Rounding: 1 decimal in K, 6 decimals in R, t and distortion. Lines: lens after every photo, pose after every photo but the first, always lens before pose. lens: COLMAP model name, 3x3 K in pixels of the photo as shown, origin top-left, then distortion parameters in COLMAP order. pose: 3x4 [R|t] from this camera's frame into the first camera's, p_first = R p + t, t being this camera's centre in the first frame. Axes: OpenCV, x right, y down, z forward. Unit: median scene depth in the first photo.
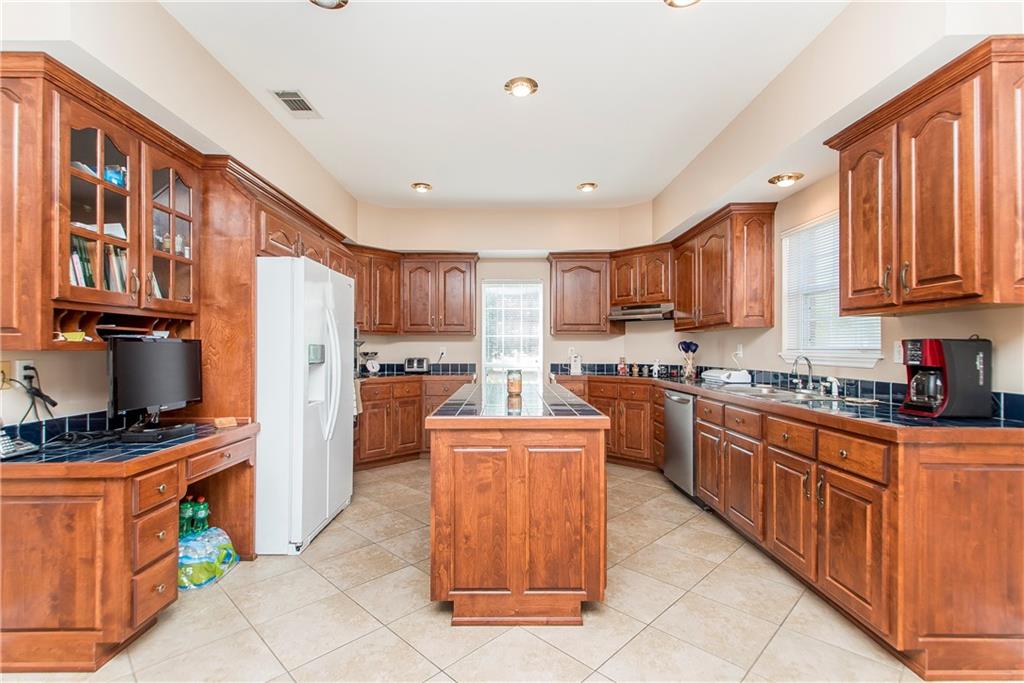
lens RADIAL K [[465.8, 0, 506.5], [0, 465.8, 342.9], [0, 0, 1]] dist [0.011848, -0.000223]
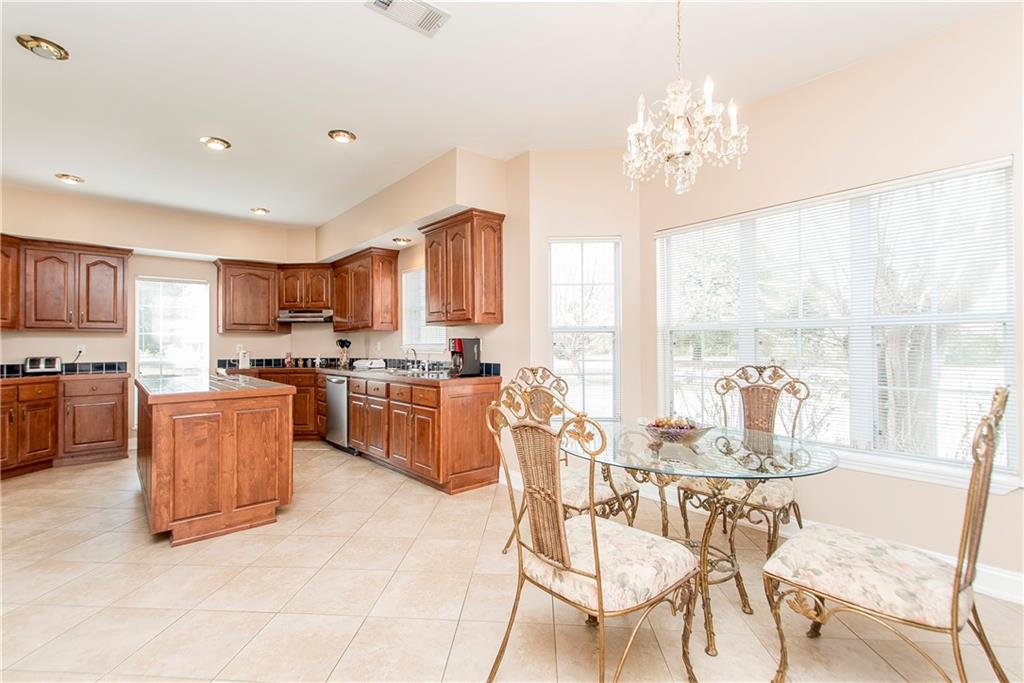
lens RADIAL K [[465.8, 0, 506.5], [0, 465.8, 342.9], [0, 0, 1]] dist [0.011848, -0.000223]
pose [[0.758646, -0.001621, 0.651501, -0.165021], [-0.000493, 0.999995, 0.003063, 0.003042], [-0.651503, -0.002645, 0.758641, -0.413275]]
